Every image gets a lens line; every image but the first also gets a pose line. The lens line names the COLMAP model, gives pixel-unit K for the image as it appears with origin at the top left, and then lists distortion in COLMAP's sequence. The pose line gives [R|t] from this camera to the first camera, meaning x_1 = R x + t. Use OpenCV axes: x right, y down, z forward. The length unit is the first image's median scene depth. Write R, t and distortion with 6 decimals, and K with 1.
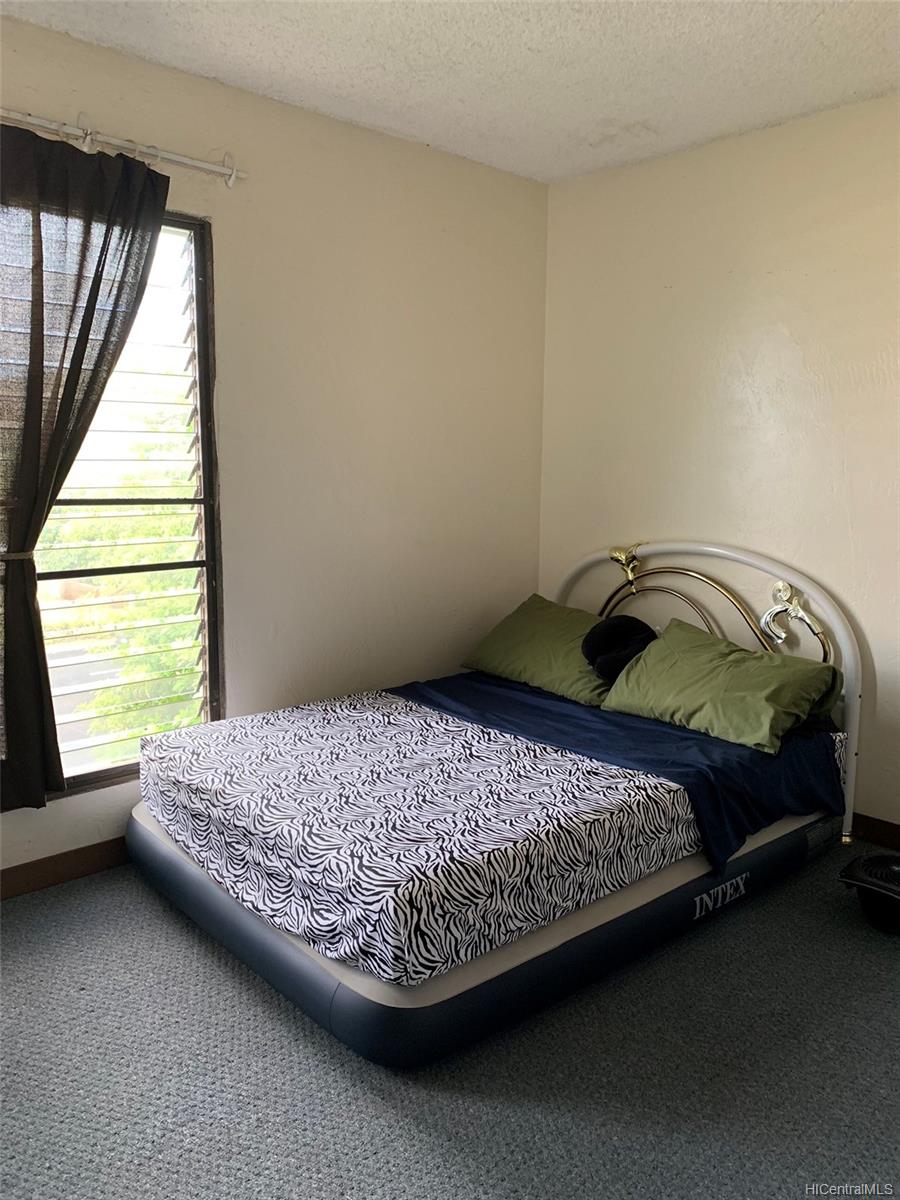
lens RADIAL K [[911.5, 0, 450.0], [0, 911.5, 600.0], [0, 0, 1]] dist [0.005845, 0.006765]
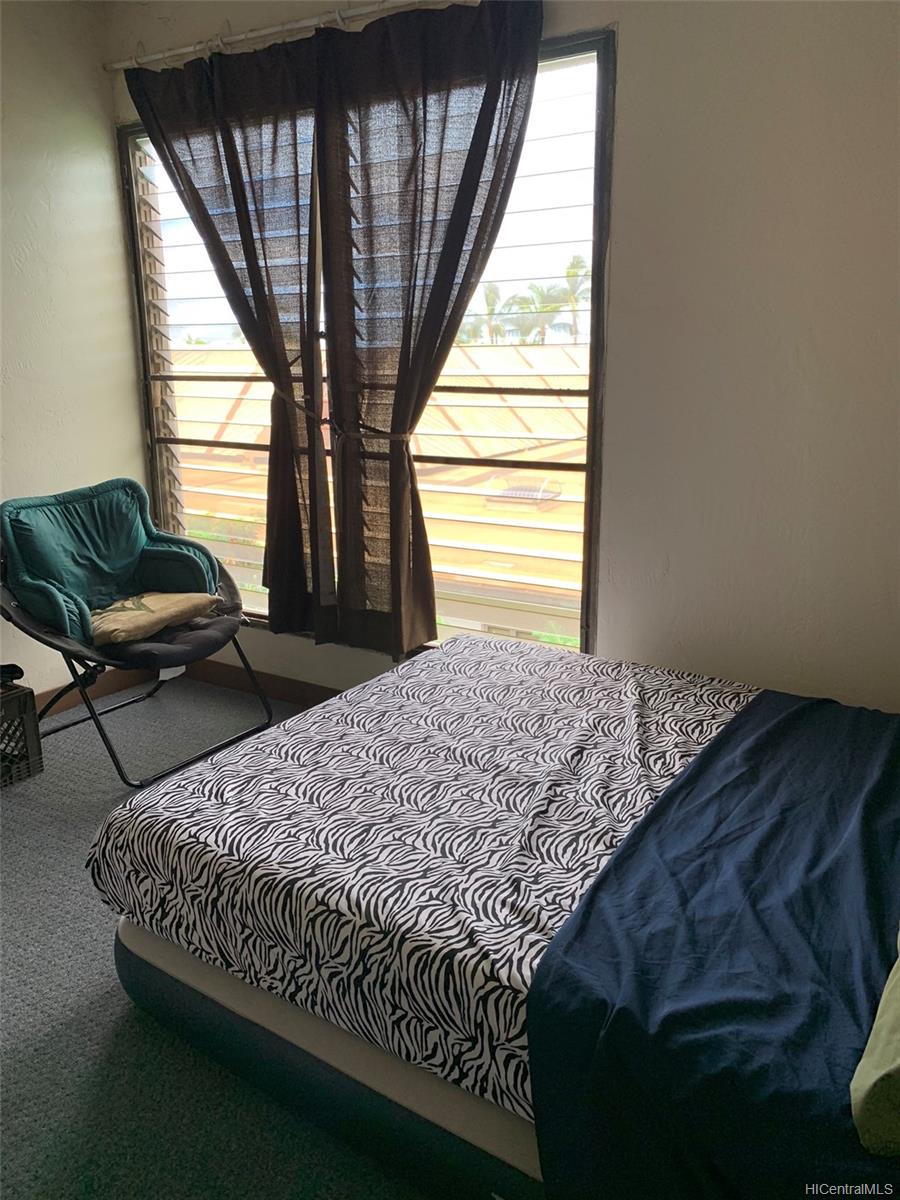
lens RADIAL K [[925.0, 0, 452.7], [0, 925.0, 614.8], [0, 0, 1]] dist [-0.006276, -0.006329]
pose [[0.249400, 0.252131, -0.935002, 0.620711], [-0.128640, 0.965581, 0.226063, -0.099495], [0.959818, 0.063899, 0.273250, 0.749172]]
